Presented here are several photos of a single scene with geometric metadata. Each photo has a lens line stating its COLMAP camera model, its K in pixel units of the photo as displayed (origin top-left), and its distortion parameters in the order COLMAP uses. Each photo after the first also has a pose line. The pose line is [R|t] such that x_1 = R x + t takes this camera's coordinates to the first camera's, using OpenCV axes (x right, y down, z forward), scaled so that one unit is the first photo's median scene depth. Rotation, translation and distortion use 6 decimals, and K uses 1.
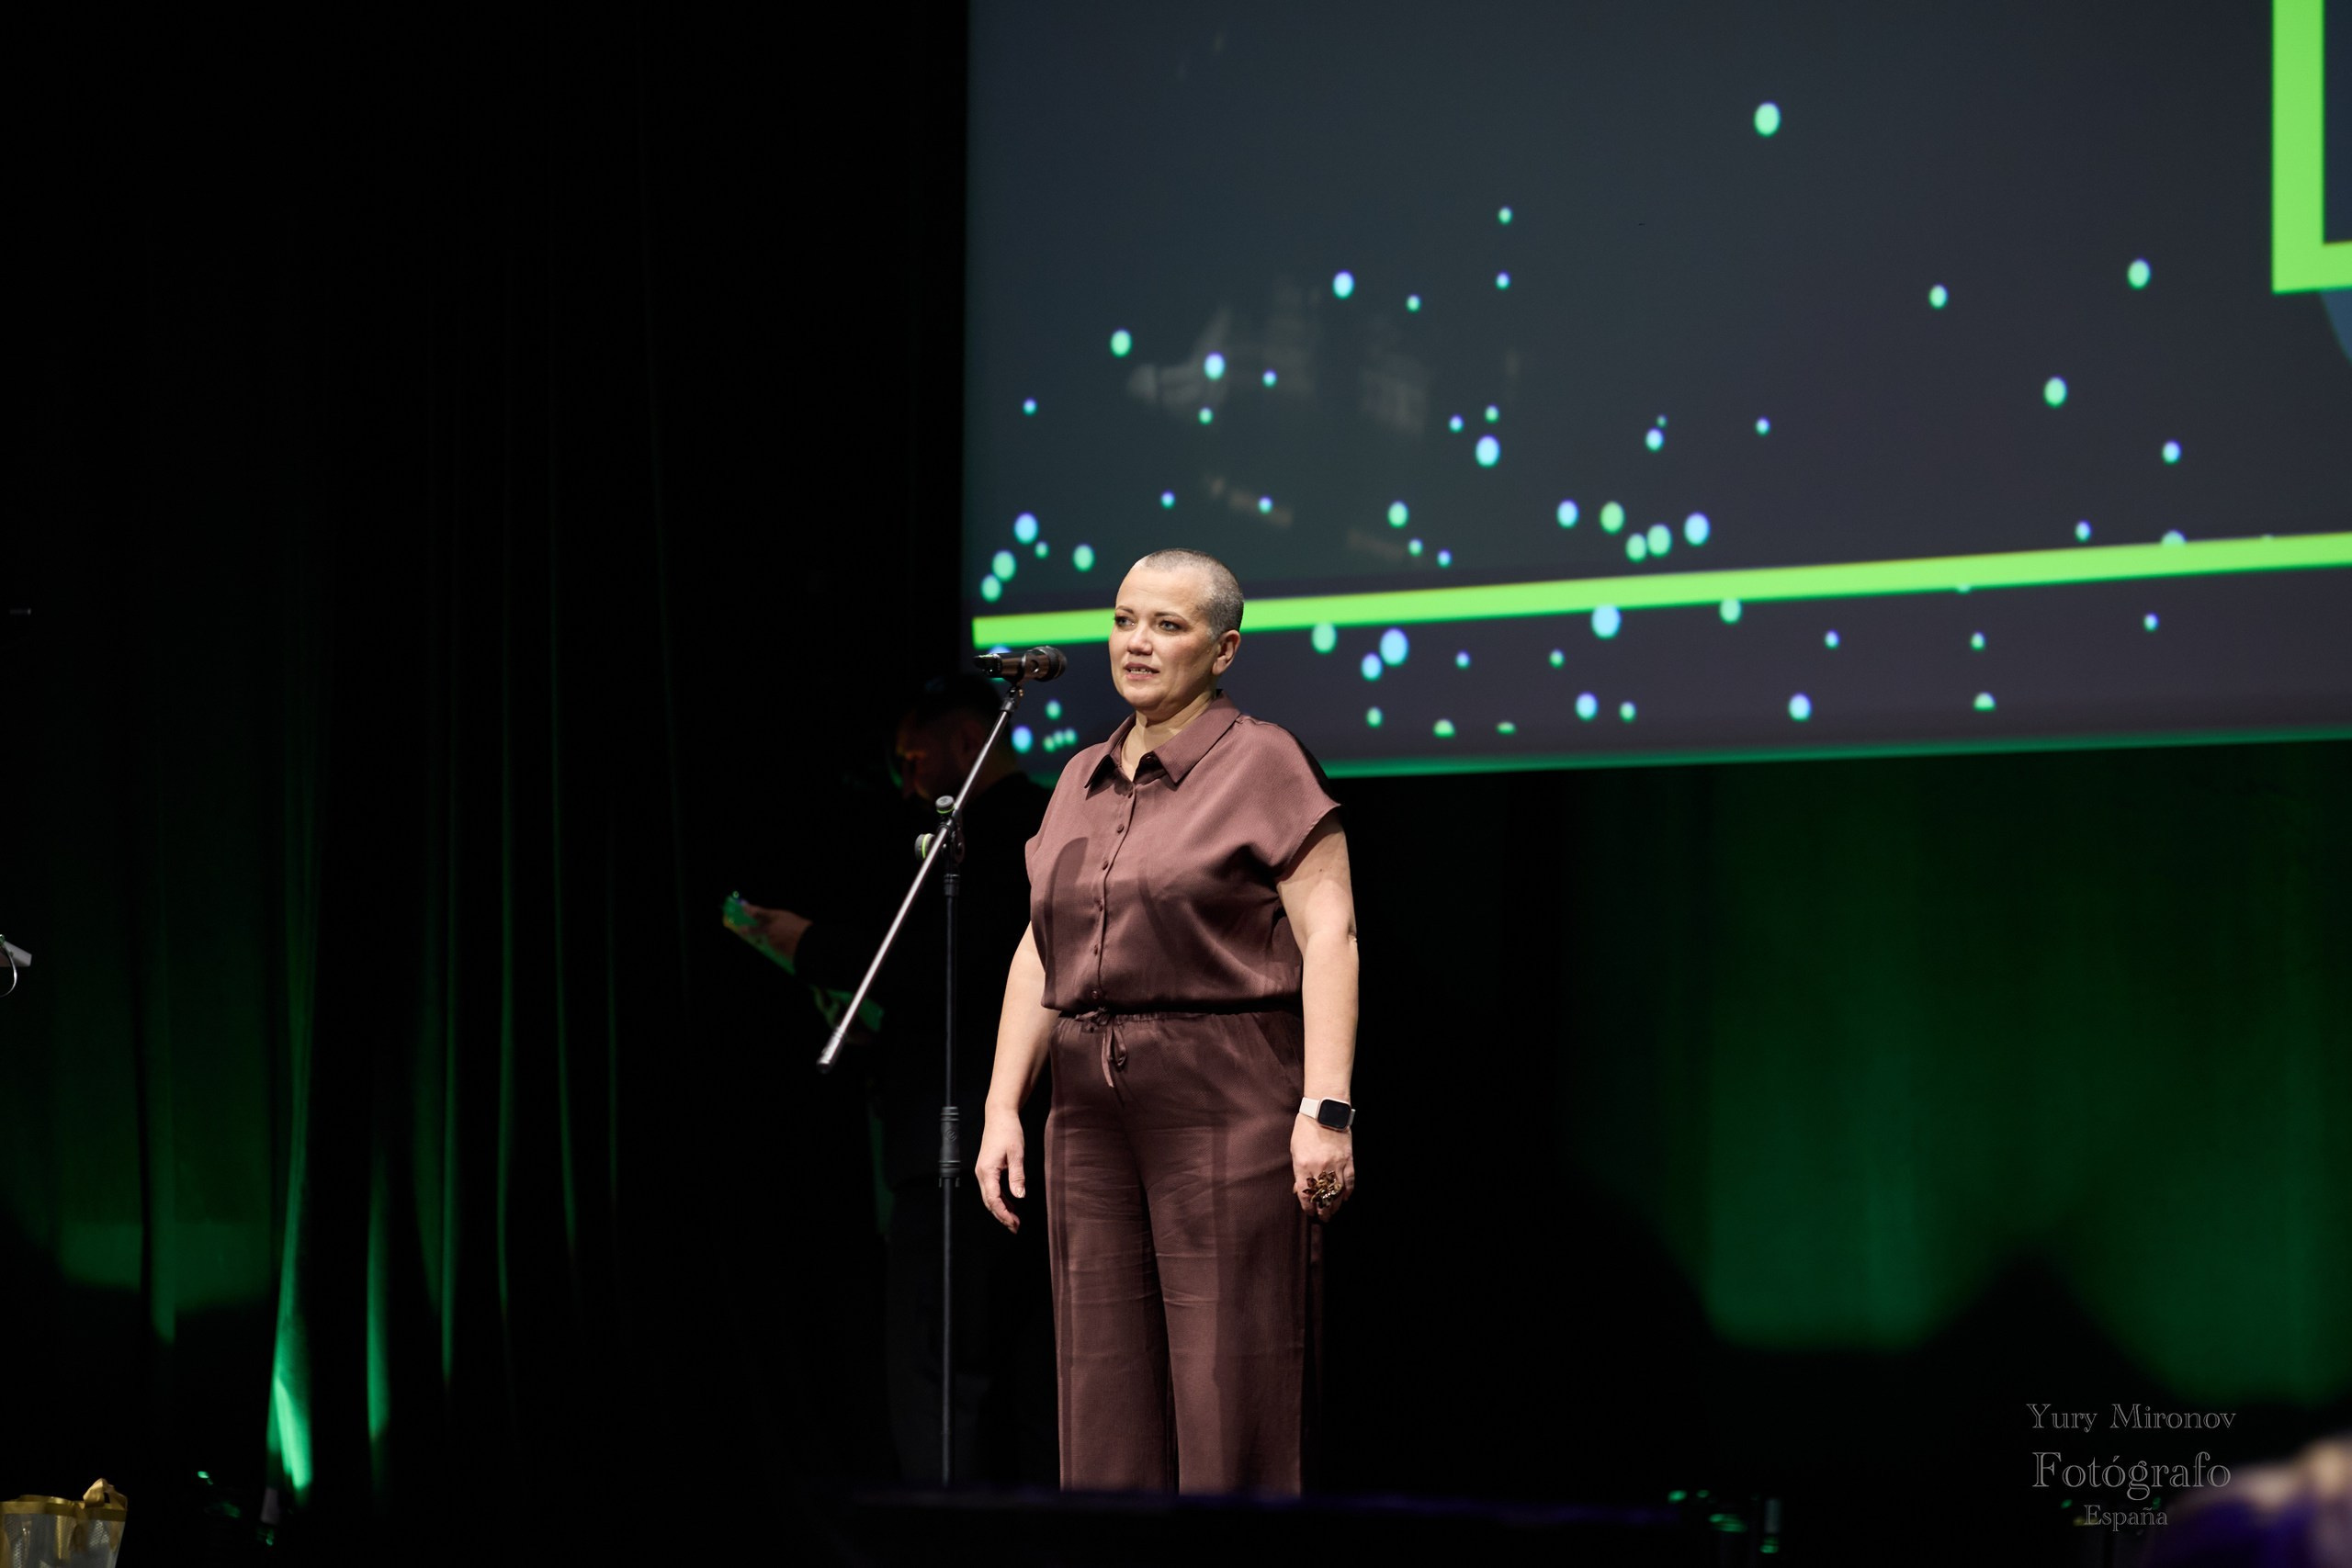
lens RADIAL K [[8824.4, 0, 1102.7], [0, 8824.4, 718.8], [0, 0, 1]] dist [0.212890, 0.000000]
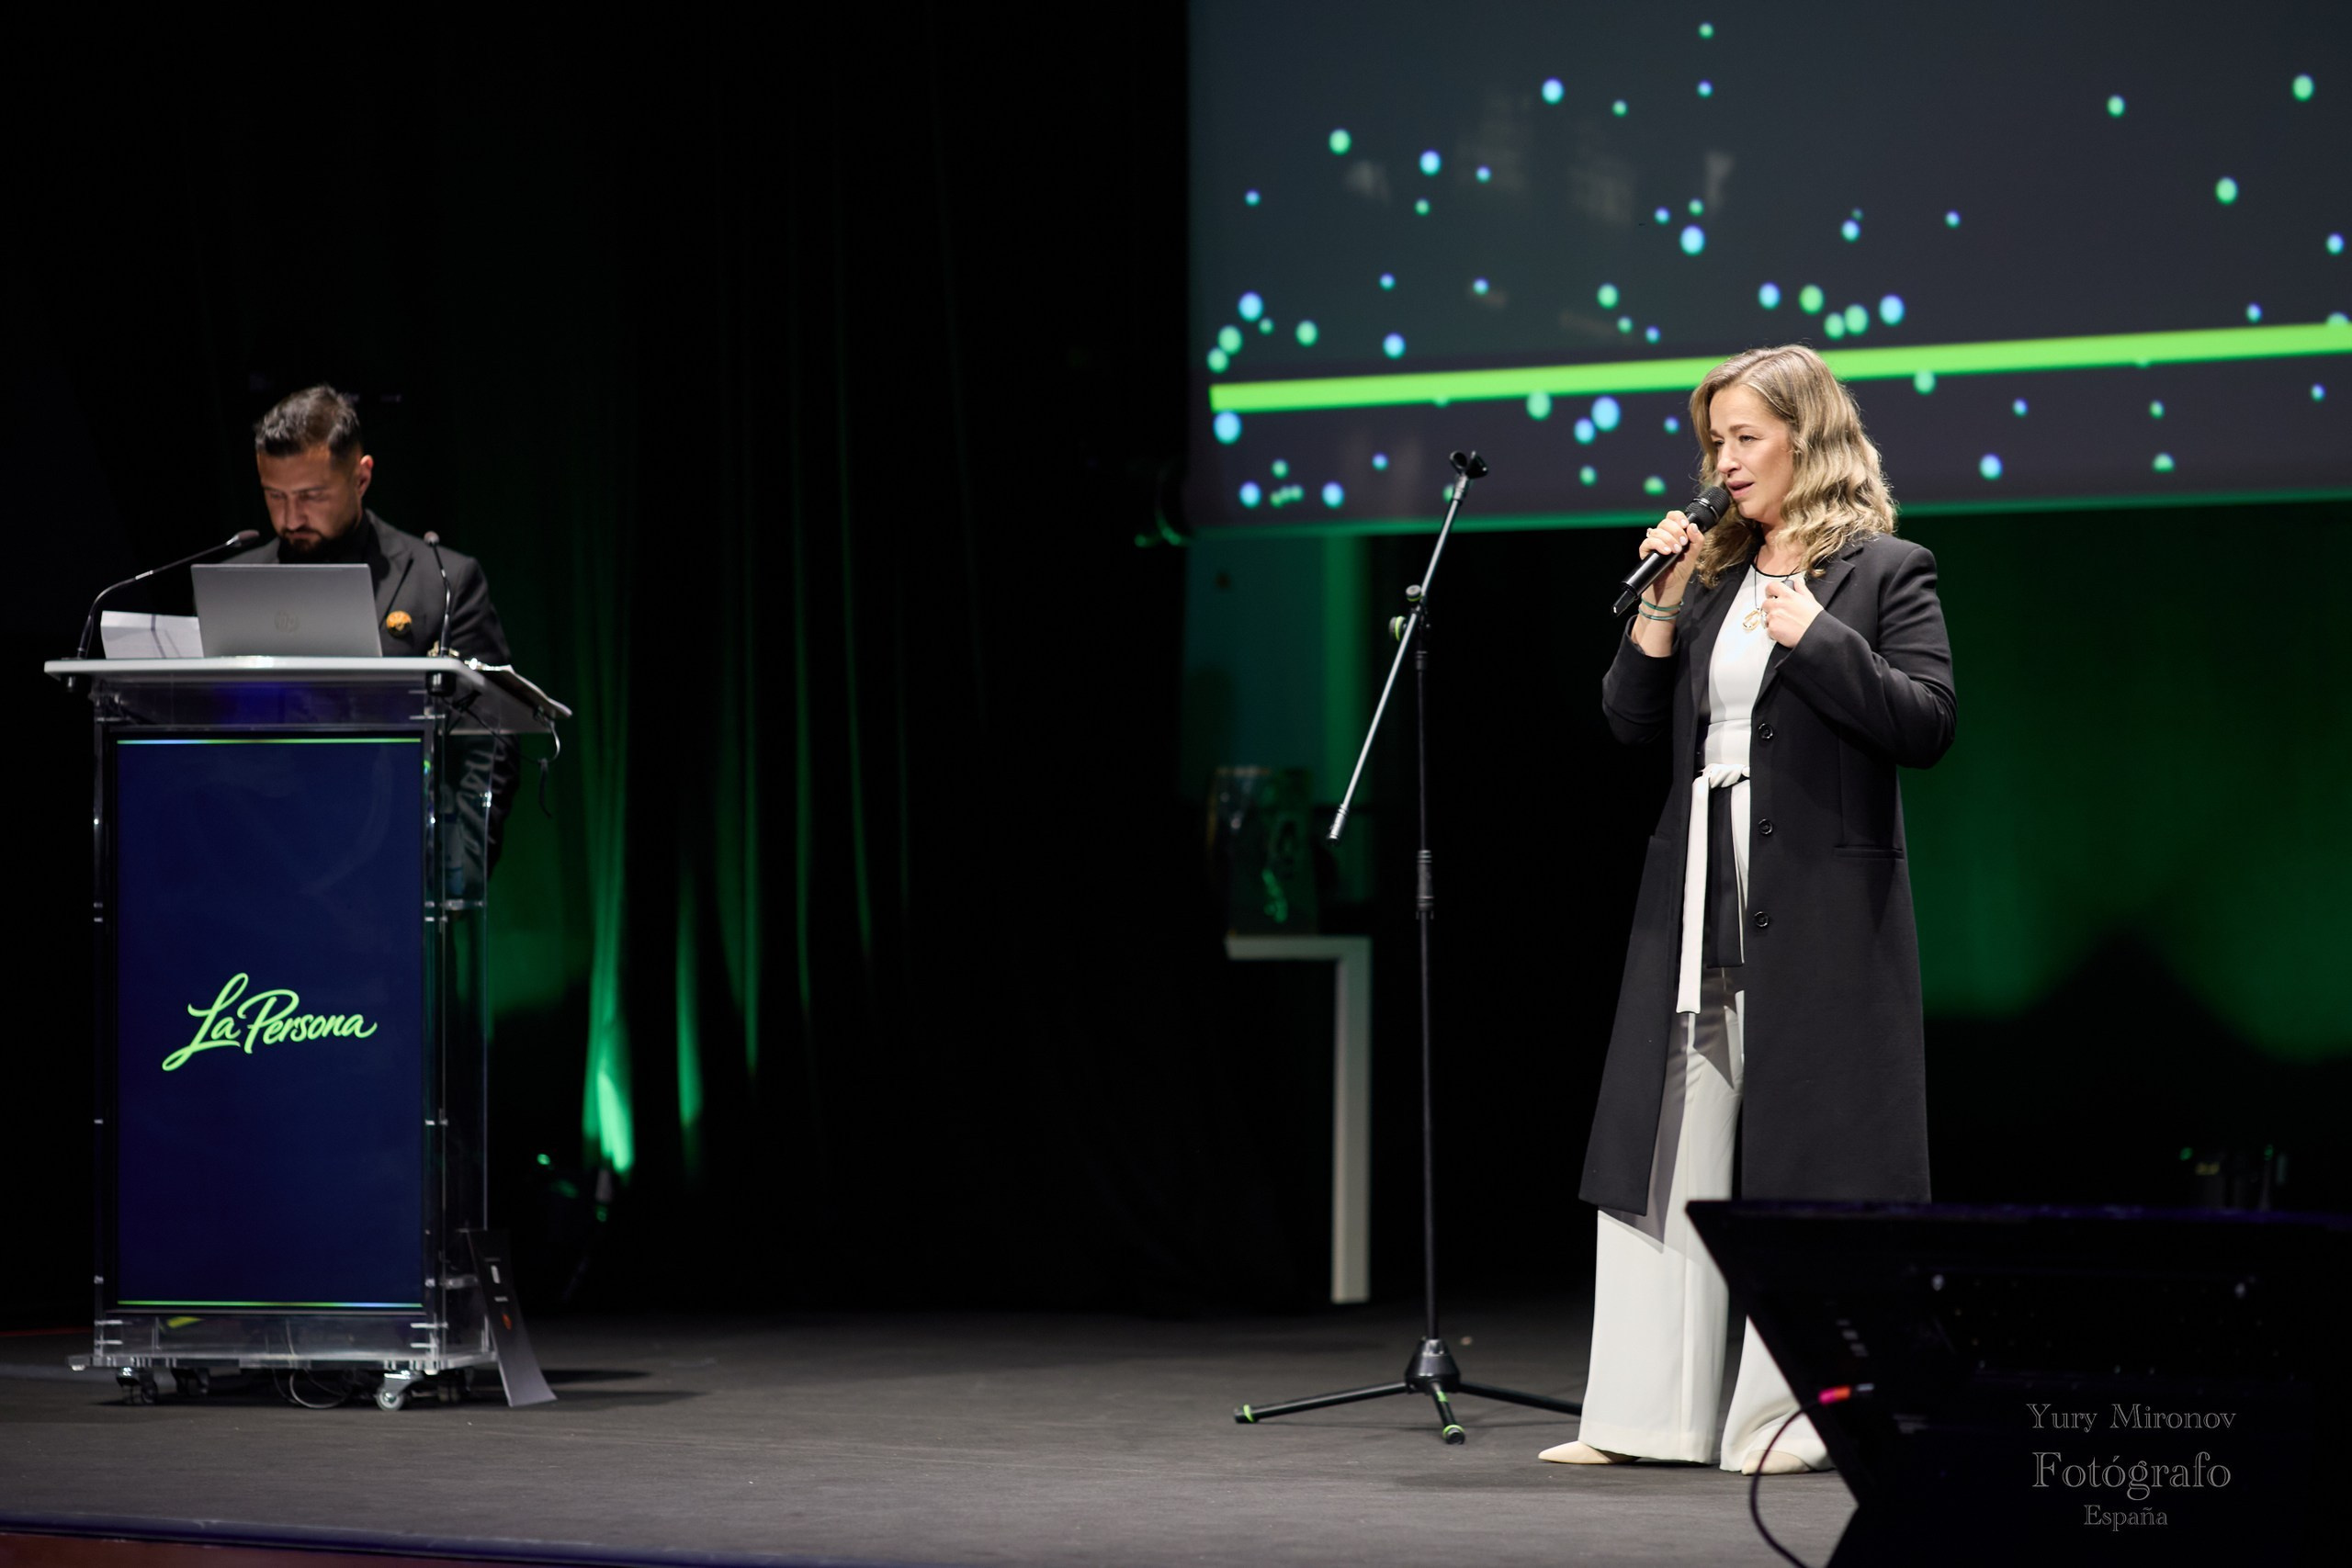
lens RADIAL K [[8824.4, 0, 1134.0], [0, 8824.4, 795.0], [0, 0, 1]] dist [0.212890, 0.000000]
pose [[0.997216, -0.016321, 0.072762, -0.113249], [0.012407, 0.998468, 0.053929, -0.021620], [-0.073531, -0.052876, 0.995890, -0.128302]]
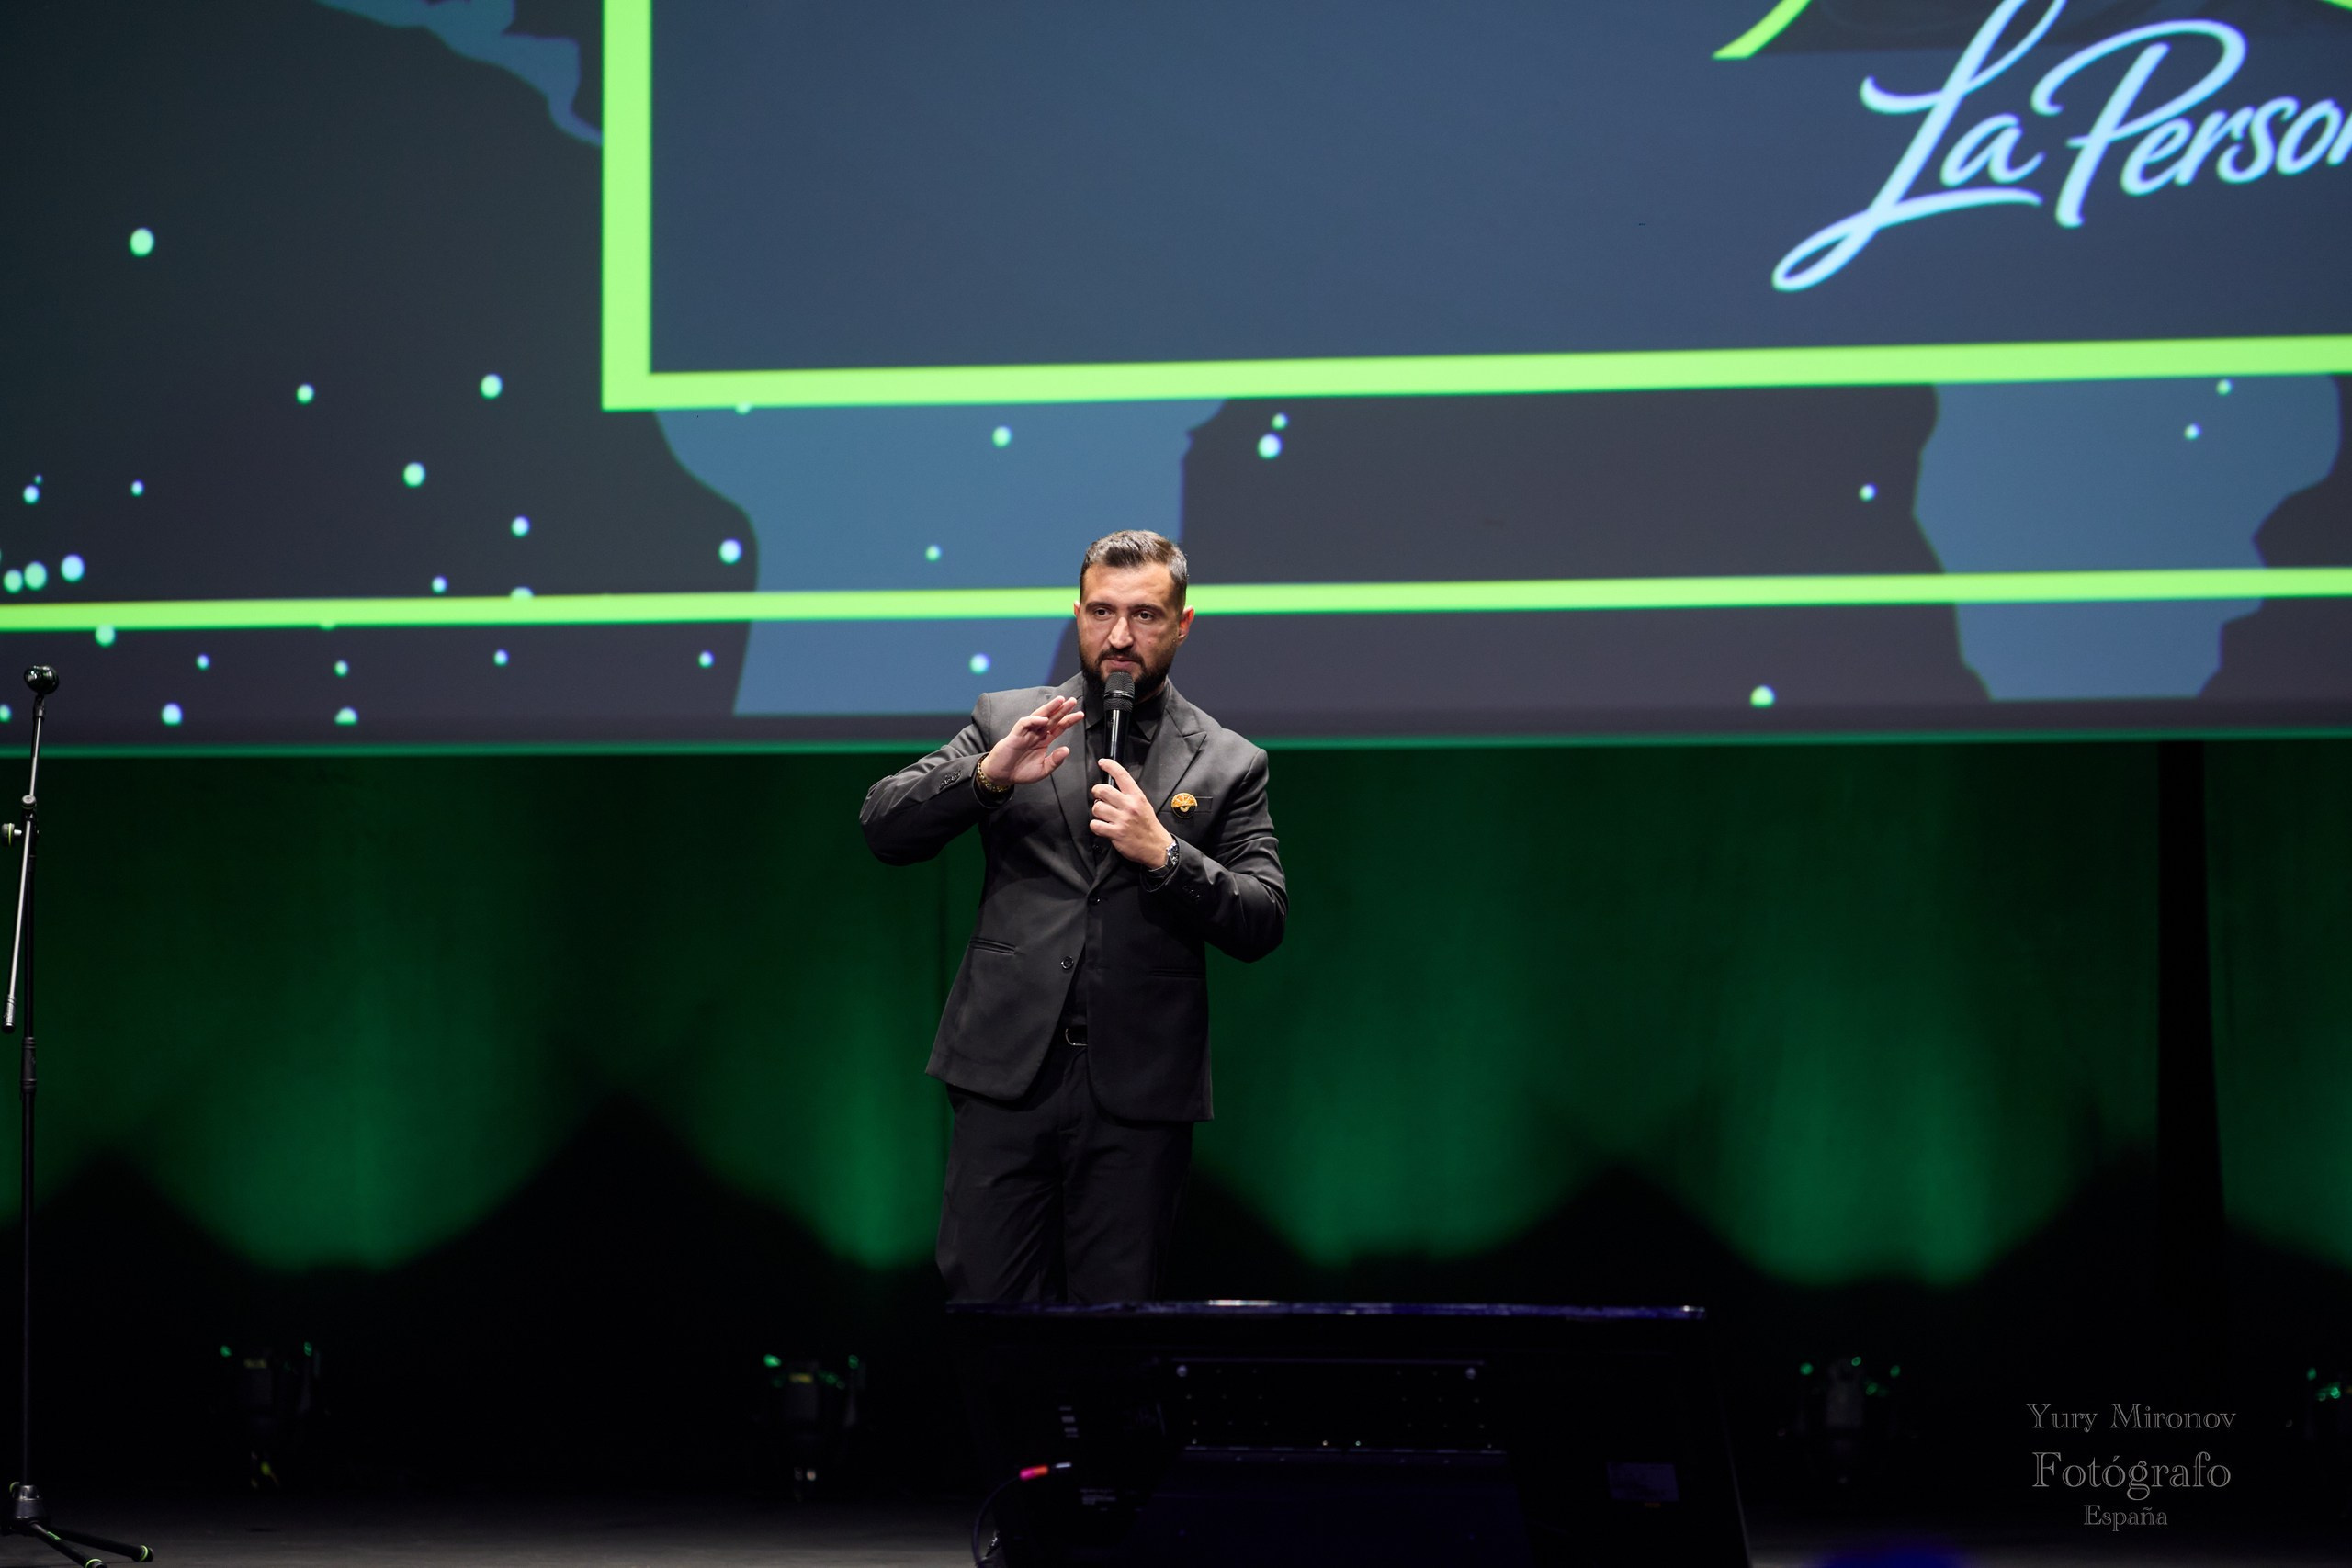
lens RADIAL K [[8824.4, 0, 1172.8], [0, 8824.4, 800.2], [0, 0, 1]] dist [0.212890, 0.000000]
pose [[0.872493, 0.016272, 0.488355, -0.402741], [-0.025875, 0.999582, 0.012923, -0.008984], [-0.487941, -0.023912, 0.872549, -0.159629]]
